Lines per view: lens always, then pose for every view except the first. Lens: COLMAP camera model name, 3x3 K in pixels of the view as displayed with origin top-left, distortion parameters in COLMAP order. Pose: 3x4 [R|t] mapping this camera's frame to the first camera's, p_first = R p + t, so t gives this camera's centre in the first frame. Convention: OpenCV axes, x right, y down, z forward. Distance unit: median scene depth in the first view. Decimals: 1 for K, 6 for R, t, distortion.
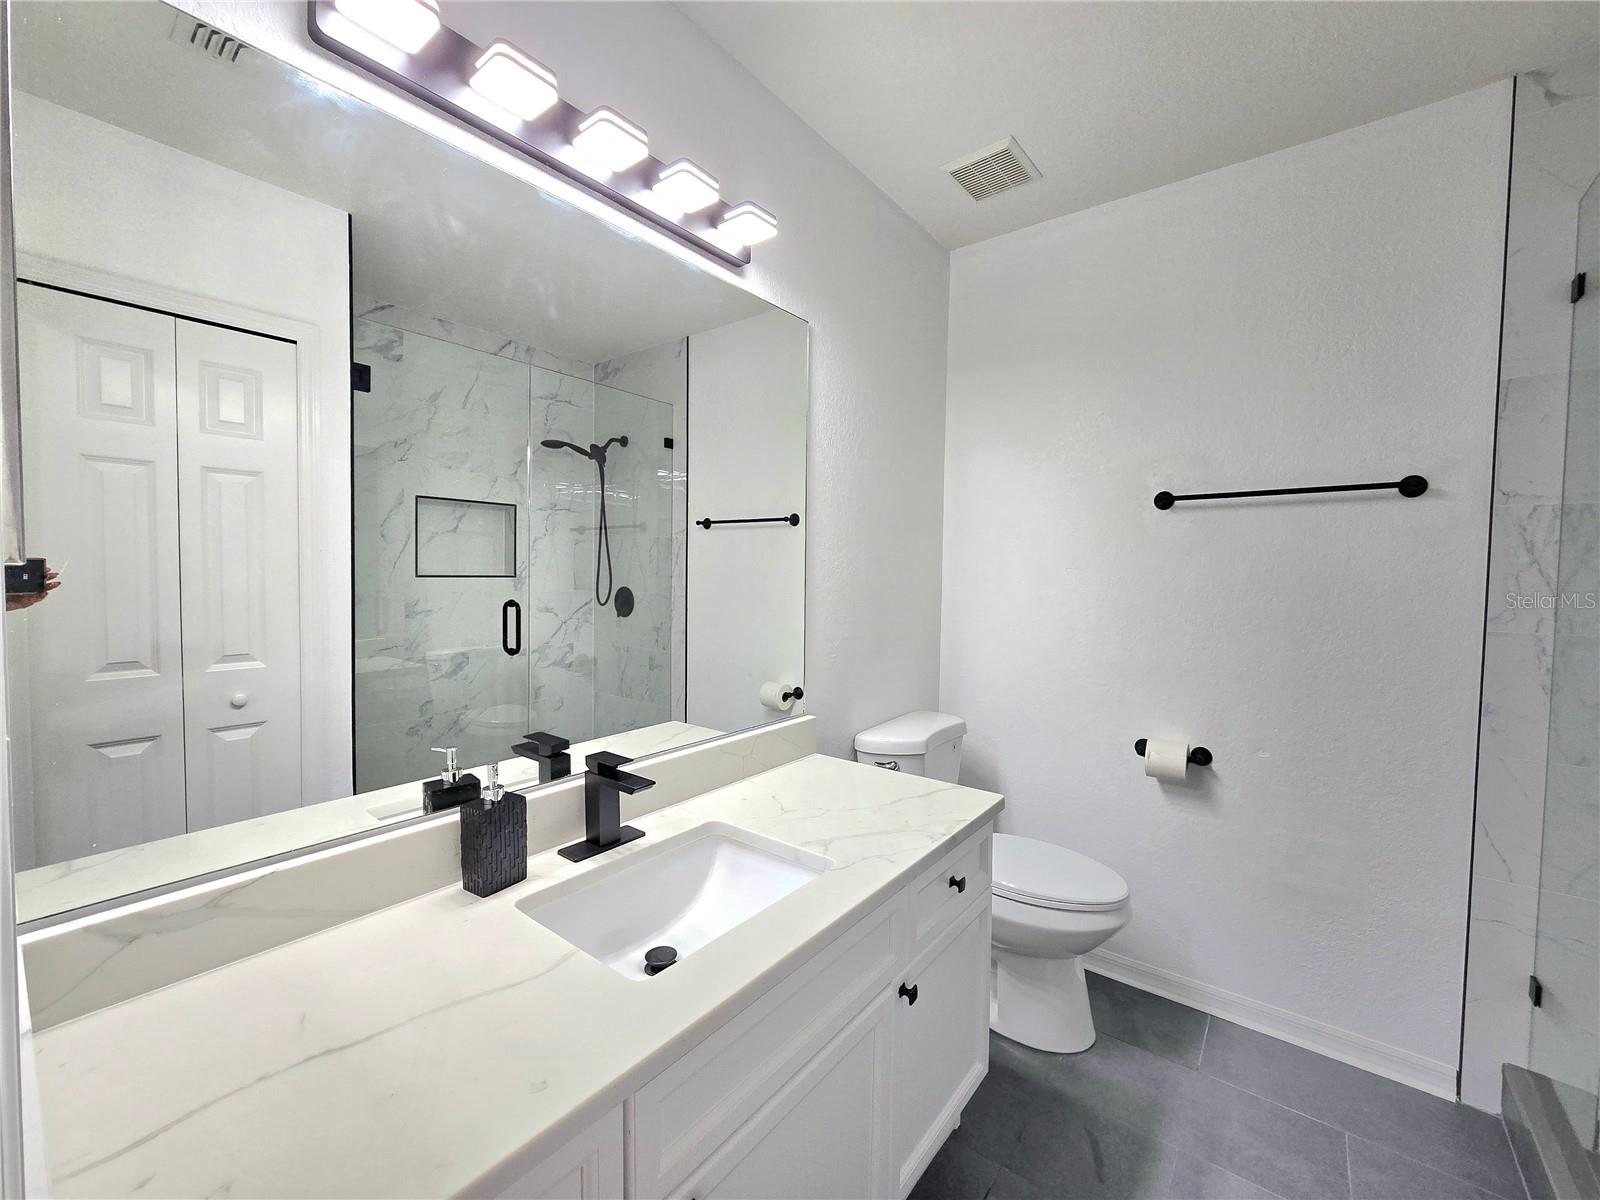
lens RADIAL K [[653.8, 0, 789.8], [0, 653.8, 598.4], [0, 0, 1]] dist [-0.010038, 0.005525]
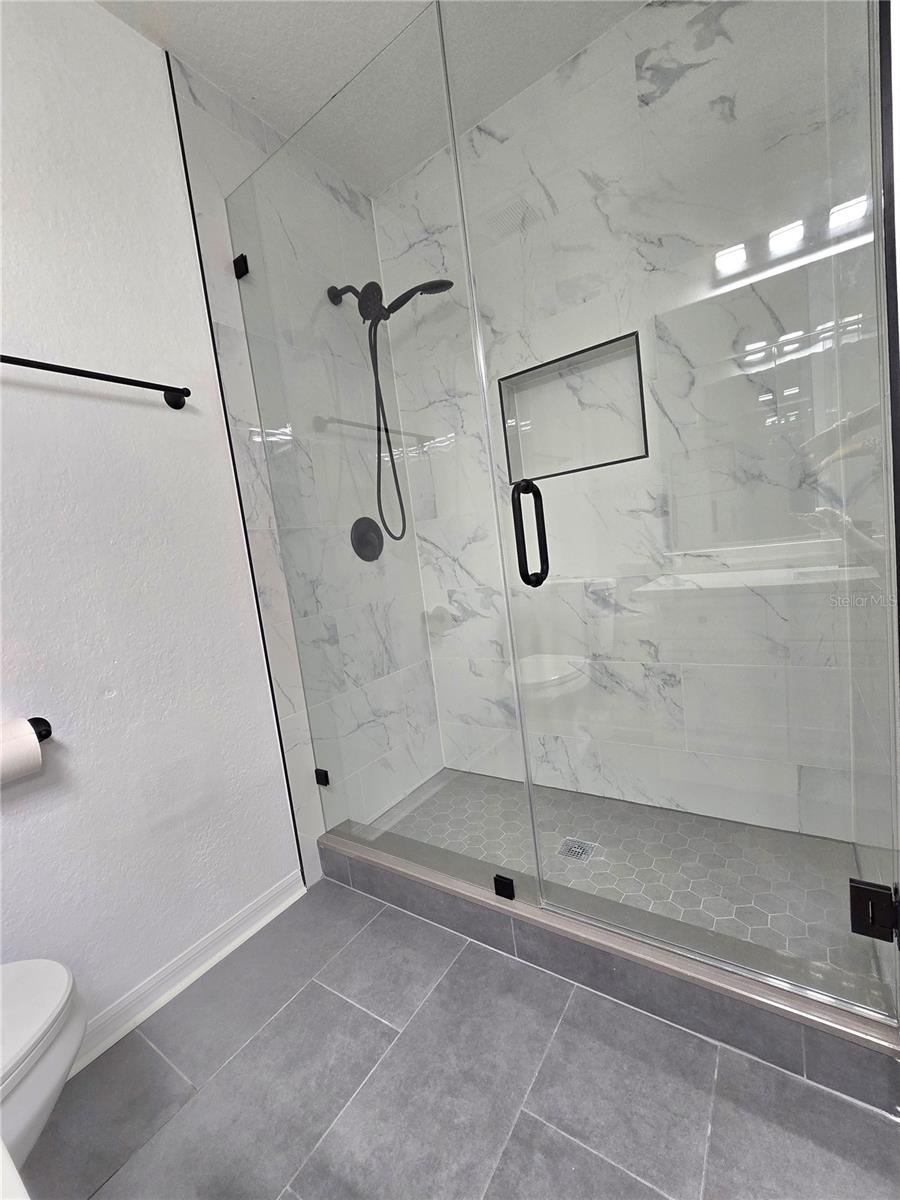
lens RADIAL K [[486.3, 0, 455.2], [0, 486.3, 609.1], [0, 0, 1]] dist [-0.004174, 0.000396]
pose [[-0.073516, -0.110471, 0.991157, 0.104580], [0.160023, 0.979662, 0.121059, 0.157778], [-0.984372, 0.167508, -0.054343, 0.709743]]
